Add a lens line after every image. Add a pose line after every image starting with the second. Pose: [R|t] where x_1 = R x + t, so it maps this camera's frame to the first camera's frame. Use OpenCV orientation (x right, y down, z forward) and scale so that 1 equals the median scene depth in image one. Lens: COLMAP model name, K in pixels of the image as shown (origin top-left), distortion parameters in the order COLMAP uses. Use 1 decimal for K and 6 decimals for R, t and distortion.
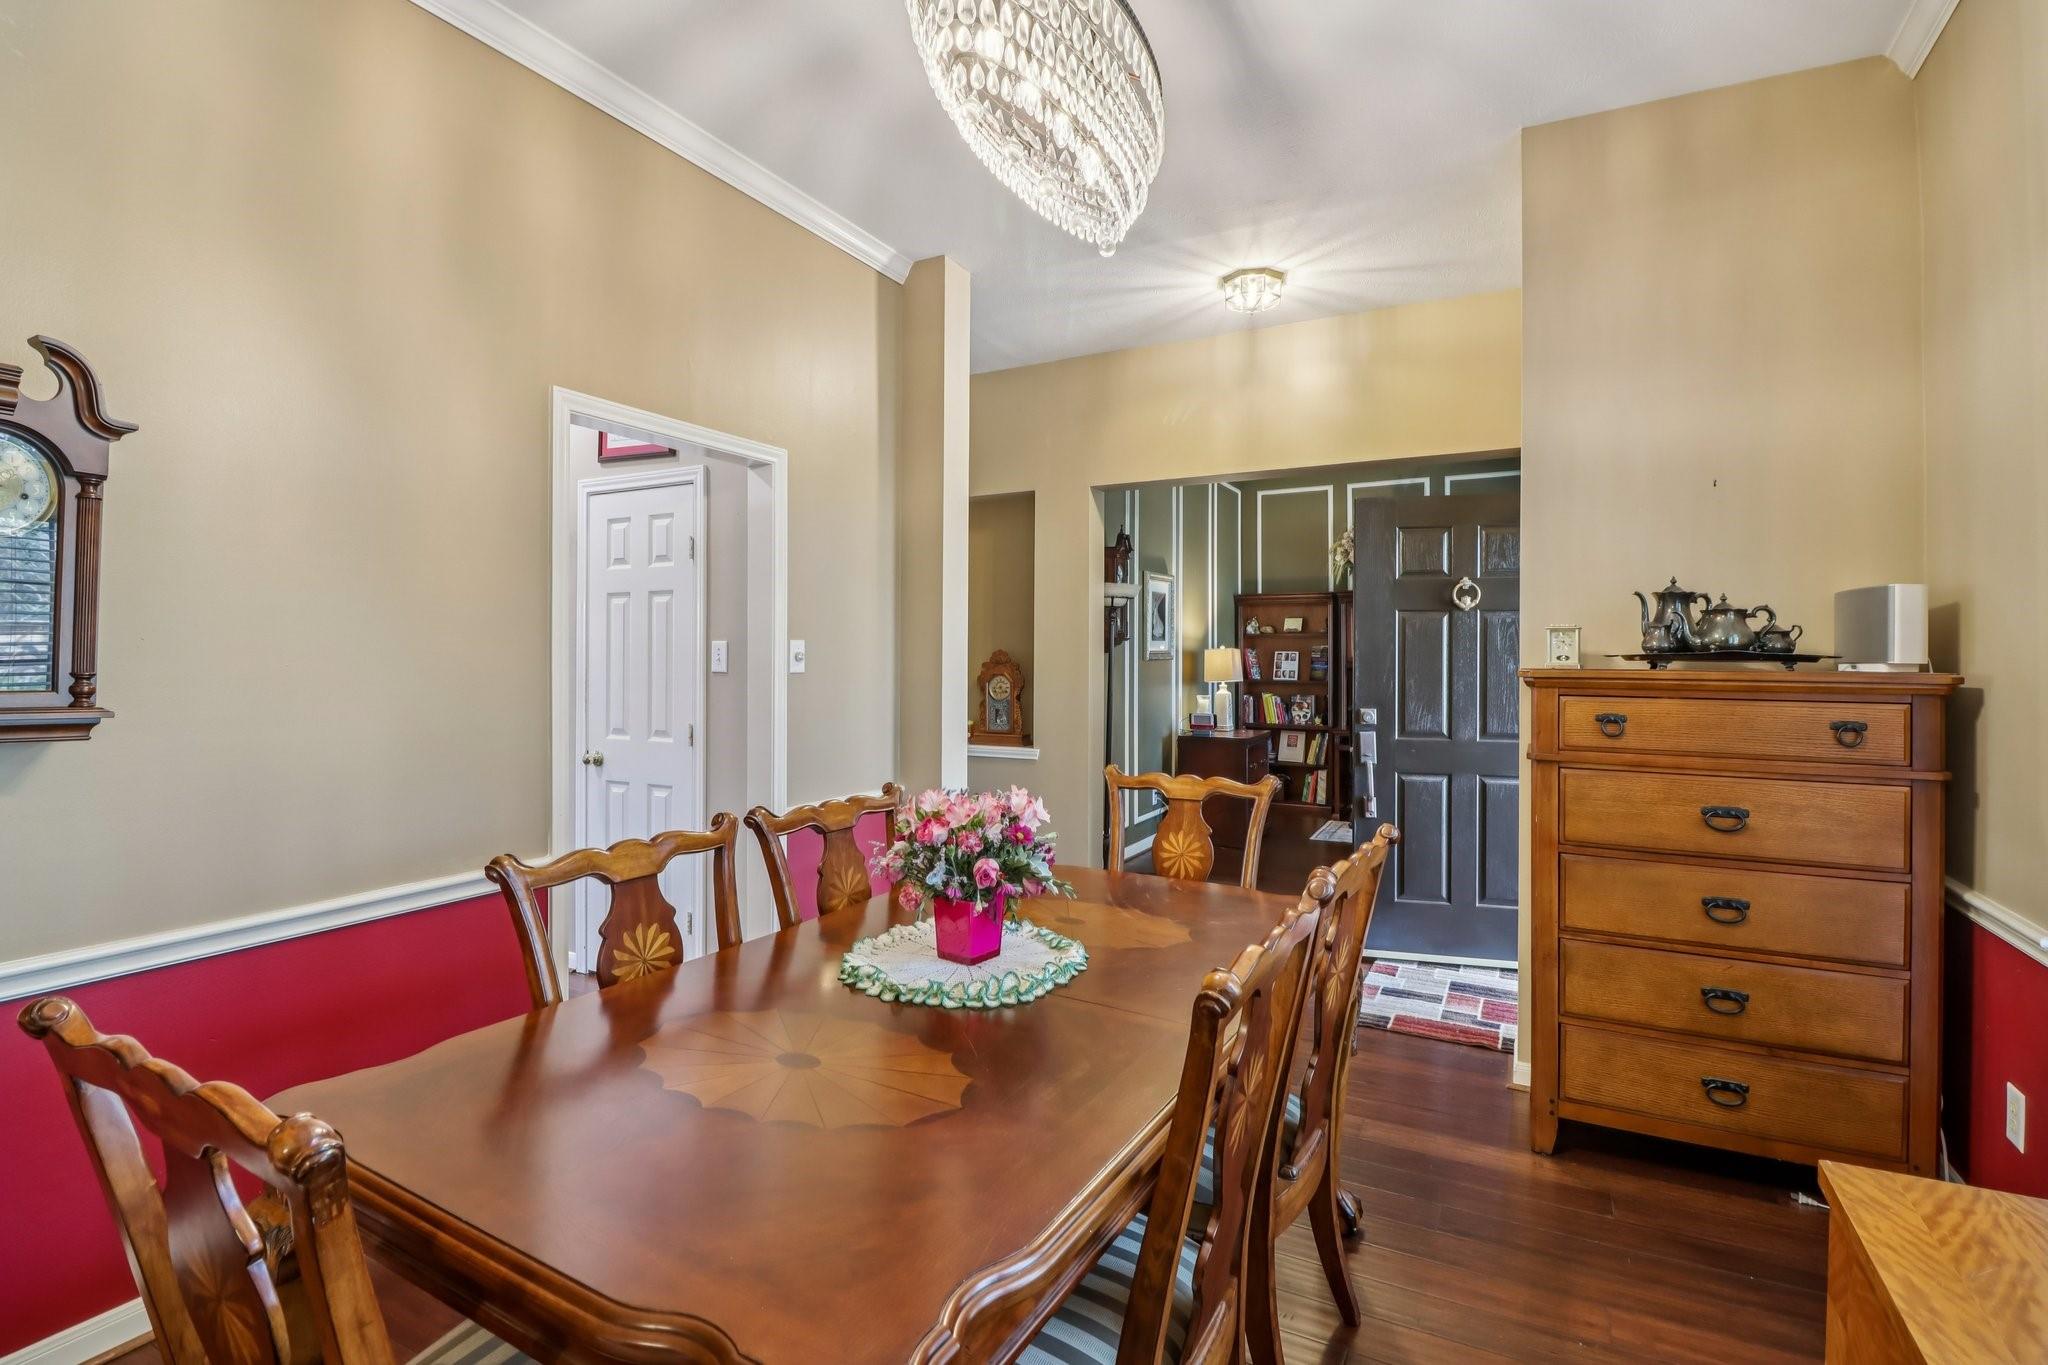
lens RADIAL K [[951.8, 0, 1017.9], [0, 951.8, 673.4], [0, 0, 1]] dist [-0.004851, -0.000358]
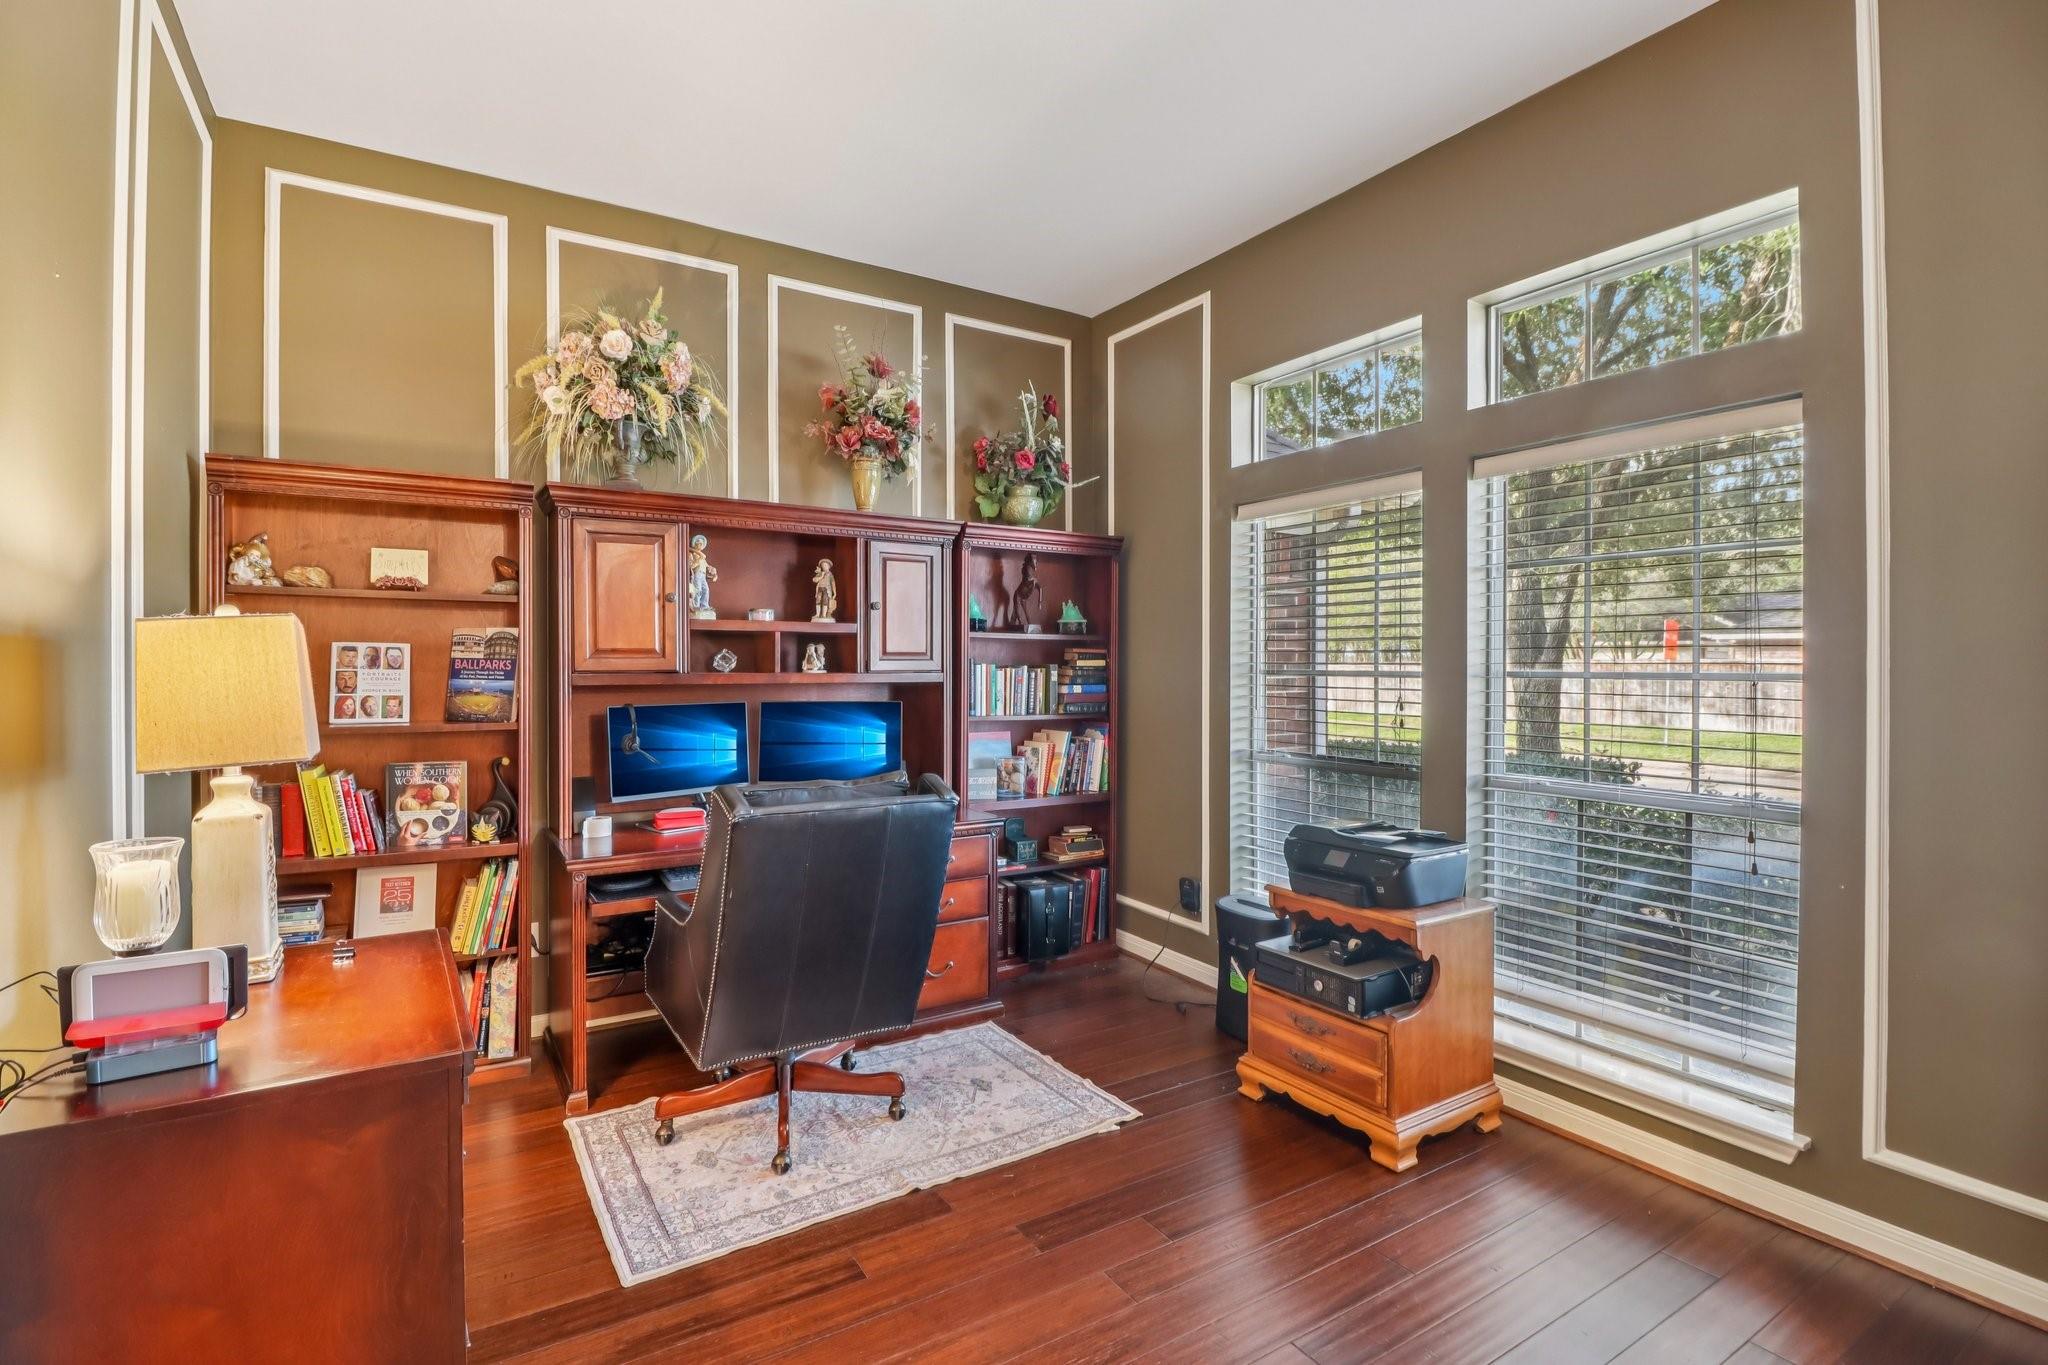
lens RADIAL K [[951.8, 0, 1023.8], [0, 951.8, 661.7], [0, 0, 1]] dist [-0.004851, -0.000358]
pose [[0.479390, 0.000322, 0.877602, 0.088757], [0.000080, 1.000000, -0.000411, -0.016153], [-0.877602, 0.000267, 0.479390, 0.625840]]
